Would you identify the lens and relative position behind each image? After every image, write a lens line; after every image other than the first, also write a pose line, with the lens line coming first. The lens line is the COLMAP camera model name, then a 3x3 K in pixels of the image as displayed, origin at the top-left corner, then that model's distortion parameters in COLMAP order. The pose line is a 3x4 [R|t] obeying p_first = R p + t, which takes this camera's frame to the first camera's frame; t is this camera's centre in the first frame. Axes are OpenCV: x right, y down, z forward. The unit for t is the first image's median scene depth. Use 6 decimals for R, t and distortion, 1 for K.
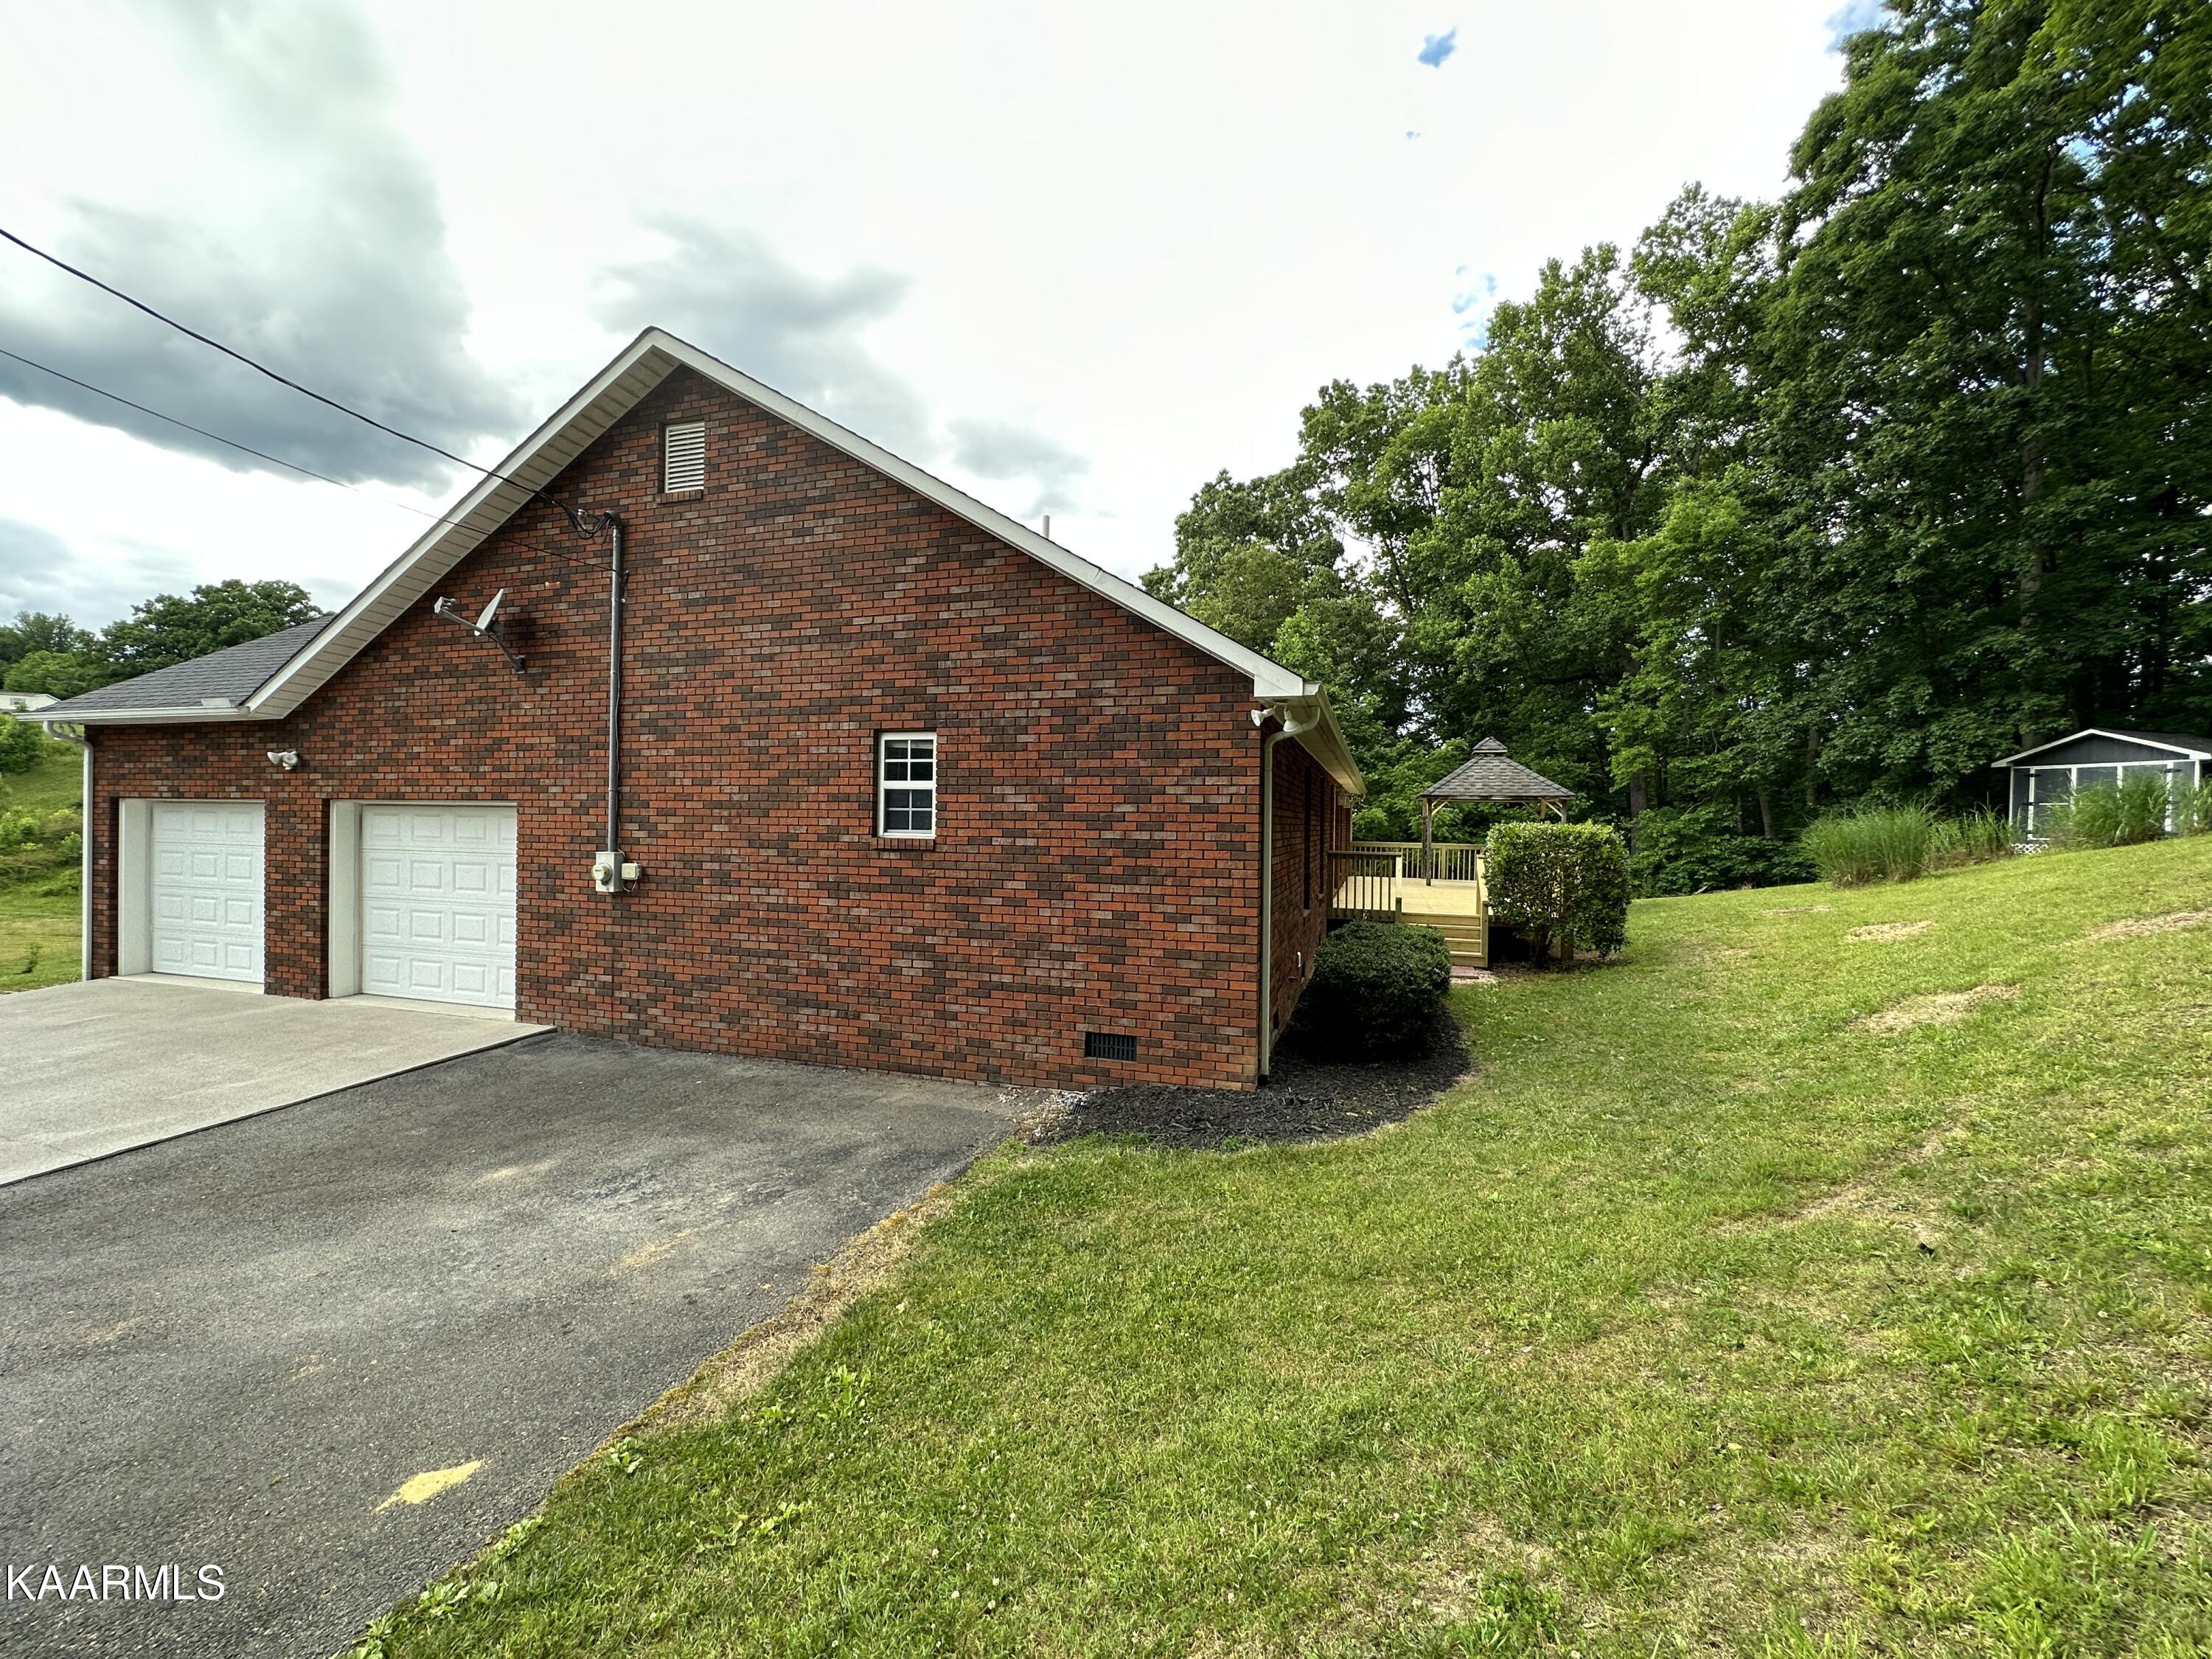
lens RADIAL K [[889.9, 0, 1106.0], [0, 889.9, 829.5], [0, 0, 1]] dist [-0.002108, -0.000154]
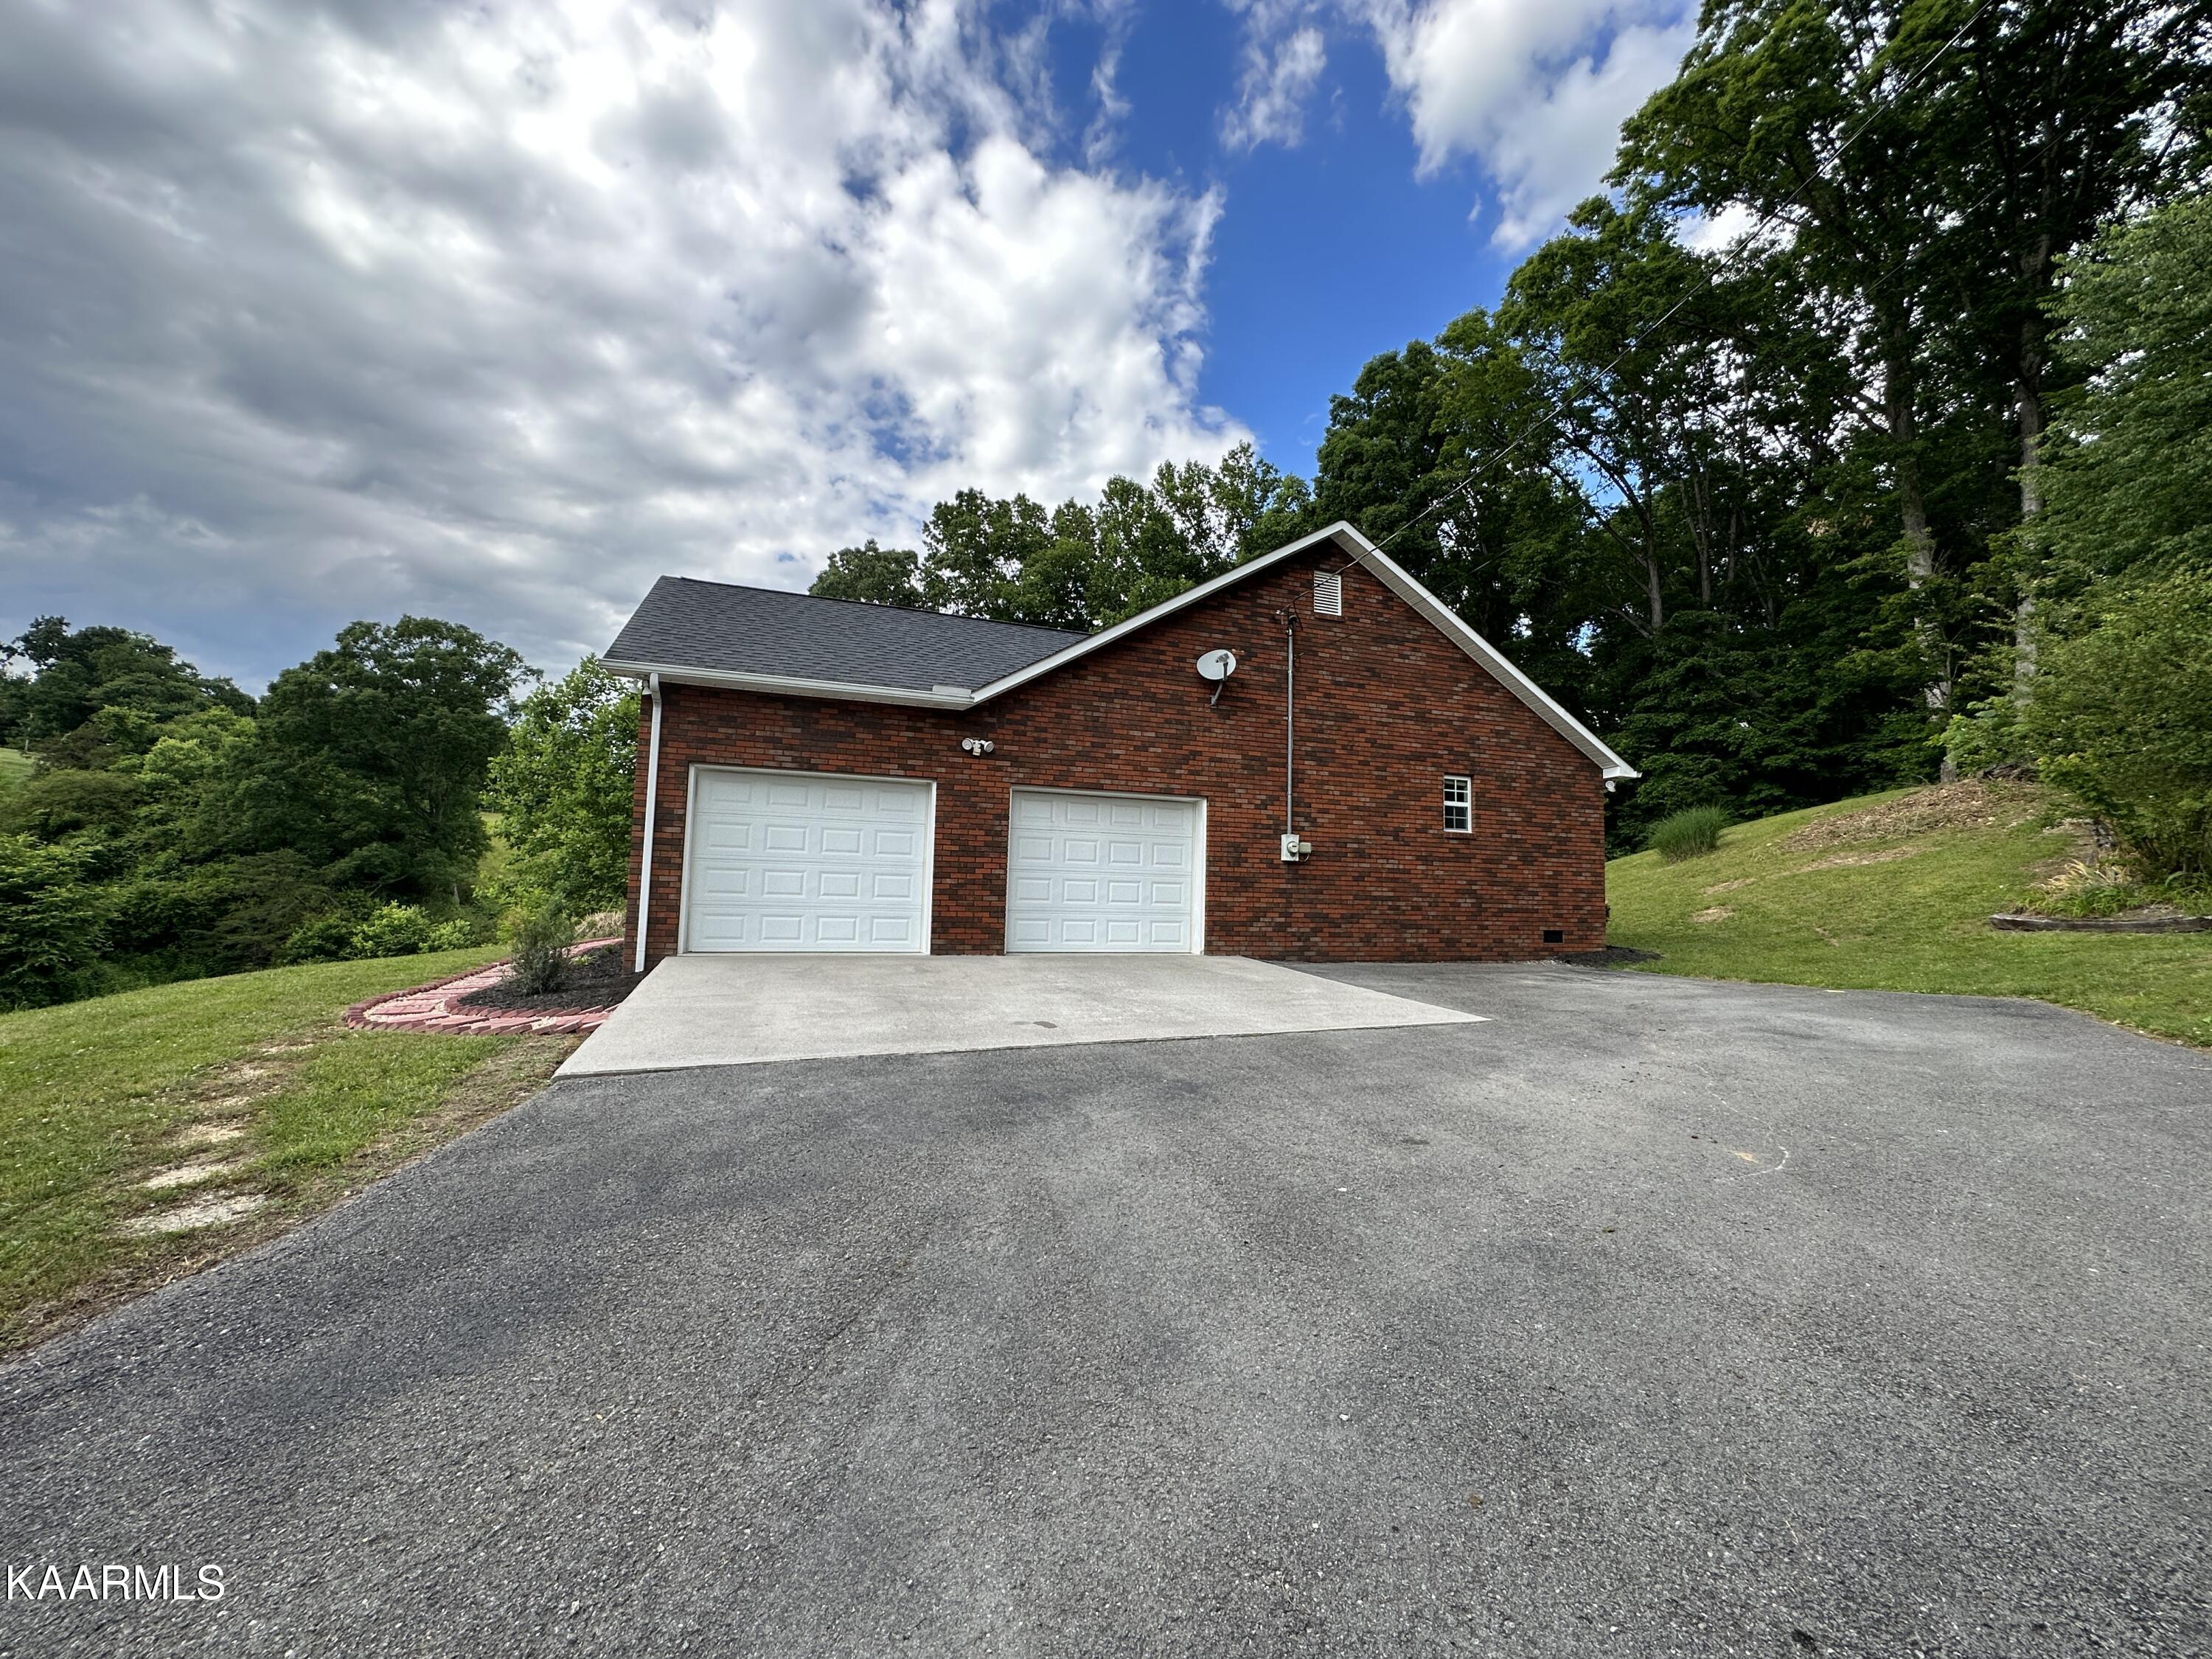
lens RADIAL K [[889.9, 0, 1106.0], [0, 889.9, 829.5], [0, 0, 1]] dist [-0.002108, -0.000154]
pose [[0.793573, 0.051947, 0.606254, -1.825049], [-0.008802, 0.997225, -0.073925, 0.138489], [-0.608412, 0.053329, 0.791828, -0.012737]]
